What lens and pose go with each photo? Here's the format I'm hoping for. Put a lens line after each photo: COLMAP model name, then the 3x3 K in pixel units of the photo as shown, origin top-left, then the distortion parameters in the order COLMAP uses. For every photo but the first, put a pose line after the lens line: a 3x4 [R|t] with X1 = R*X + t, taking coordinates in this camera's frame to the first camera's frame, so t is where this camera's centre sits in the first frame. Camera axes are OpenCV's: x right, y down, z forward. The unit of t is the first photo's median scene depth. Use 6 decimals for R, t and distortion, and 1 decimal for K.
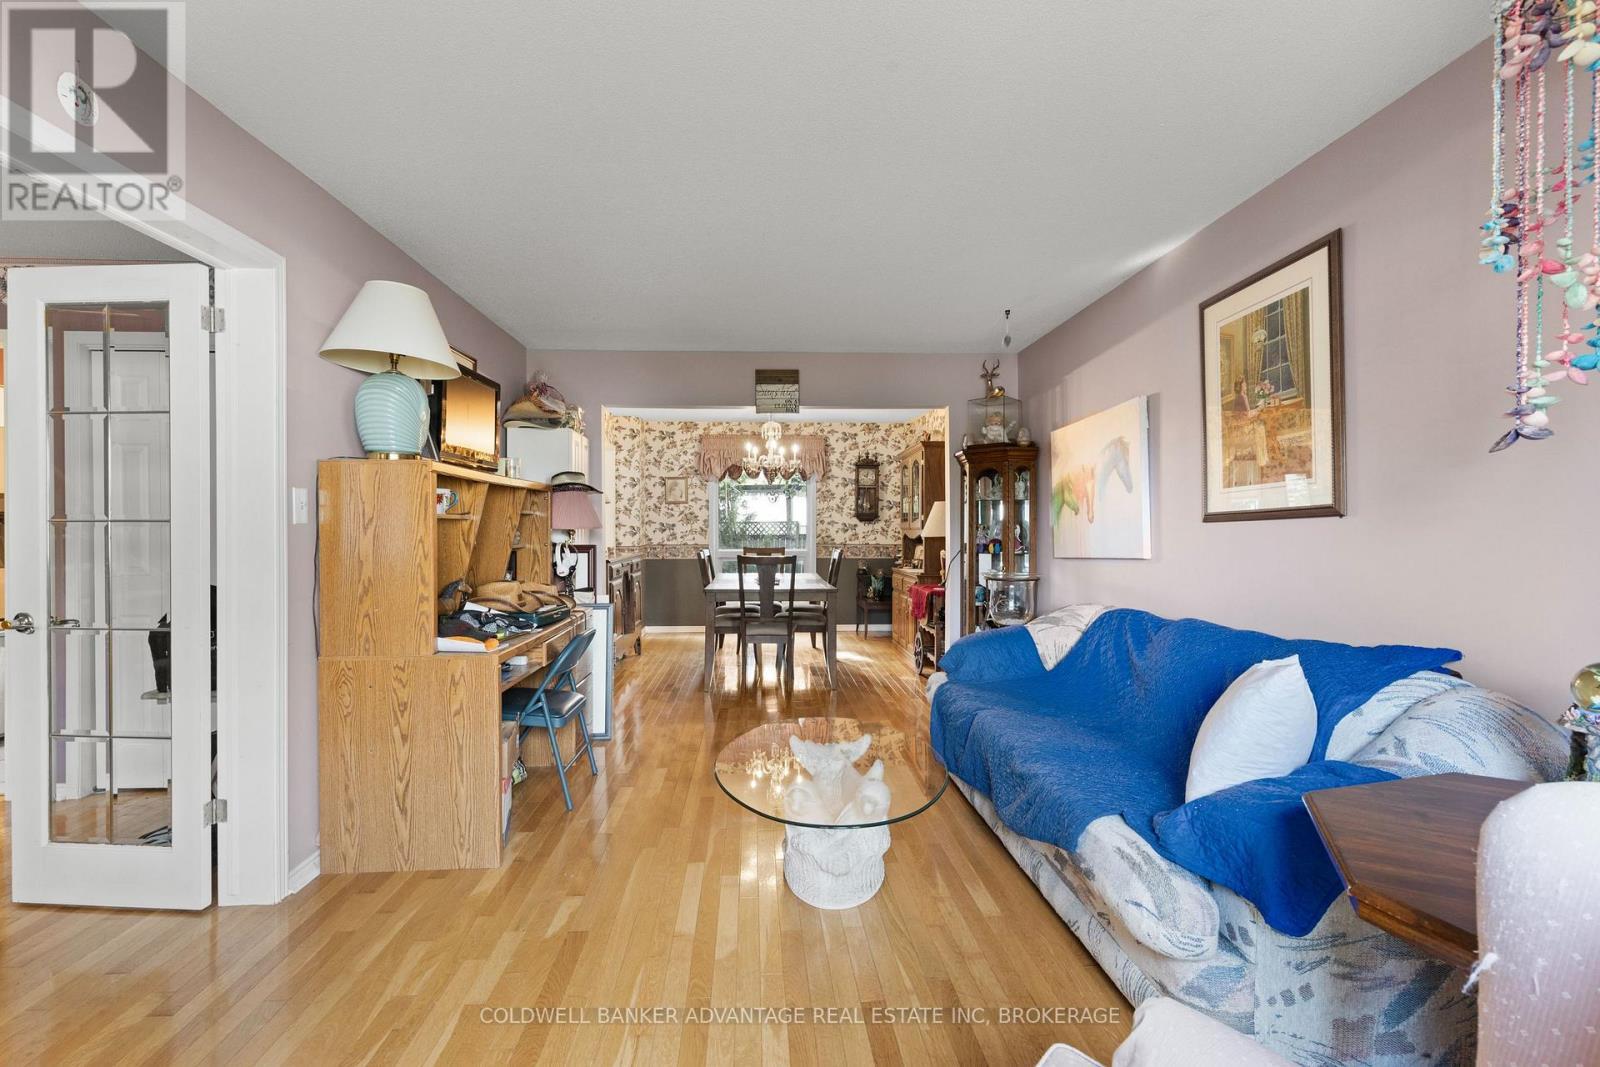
lens RADIAL K [[726.5, 0, 794.9], [0, 726.5, 529.9], [0, 0, 1]] dist [0.003802, -0.000729]
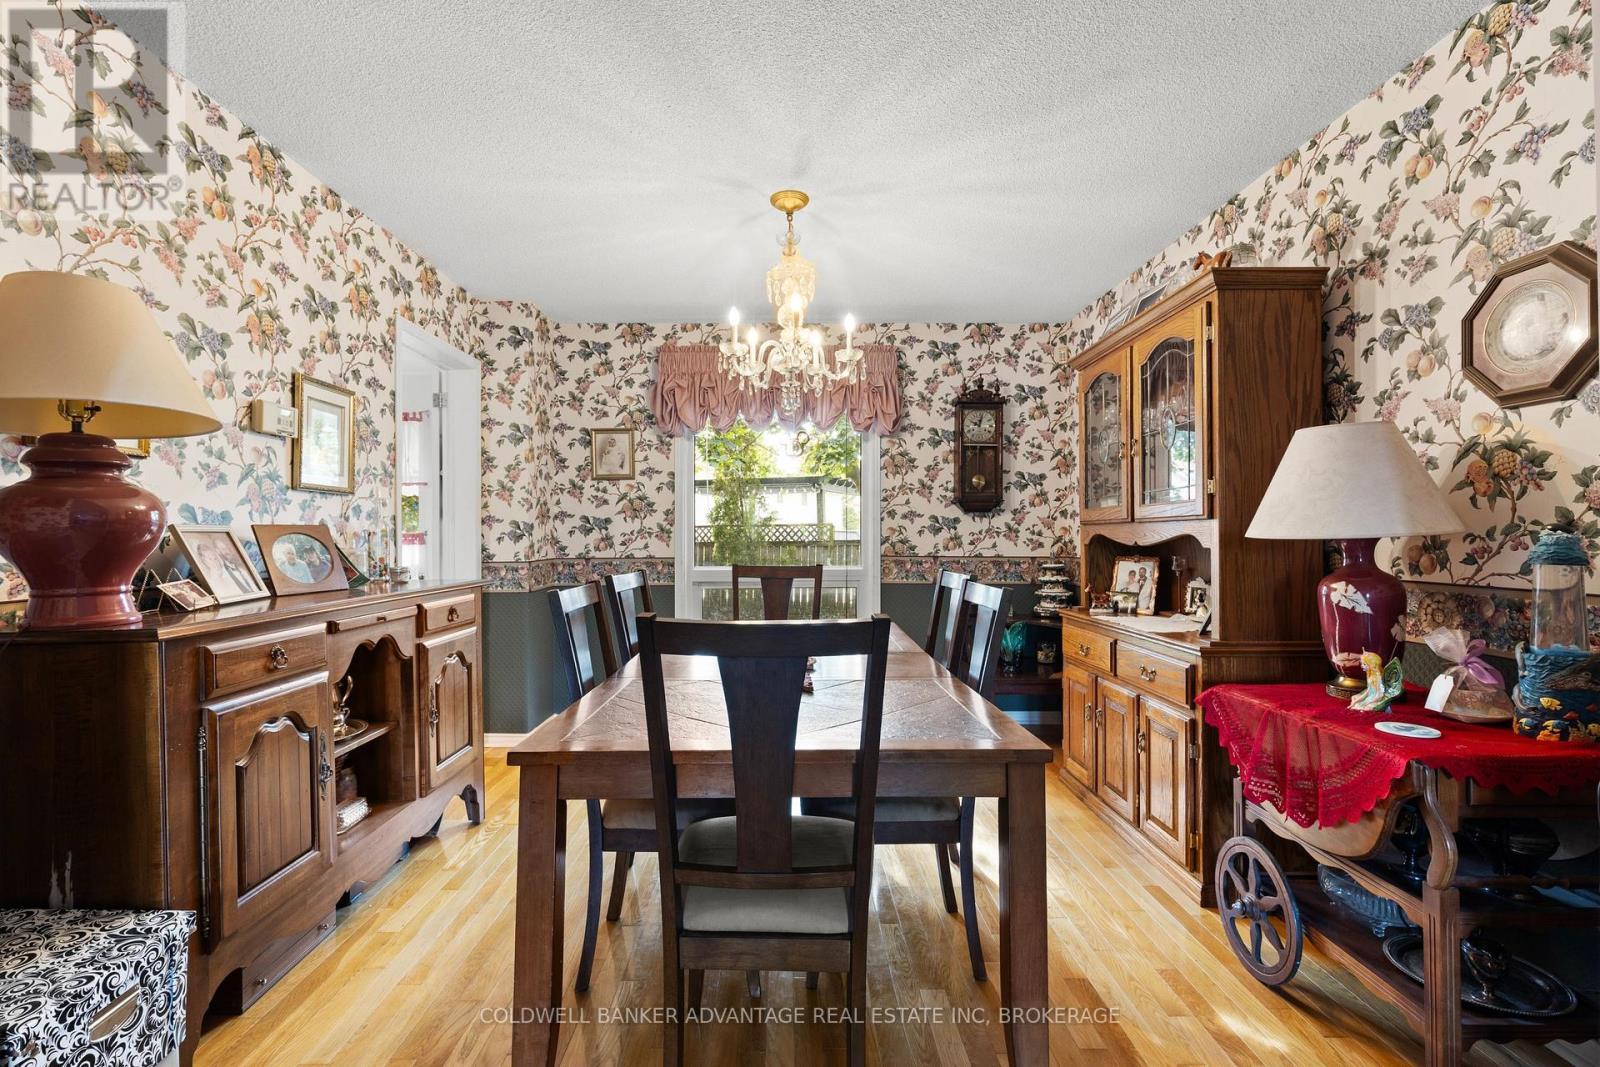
lens RADIAL K [[726.5, 0, 794.9], [0, 726.5, 529.9], [0, 0, 1]] dist [0.003802, -0.000729]
pose [[0.999281, -0.003189, -0.037771, -0.012353], [0.002807, 0.999944, -0.010162, 0.005830], [0.037802, 0.010049, 0.999235, 0.481138]]
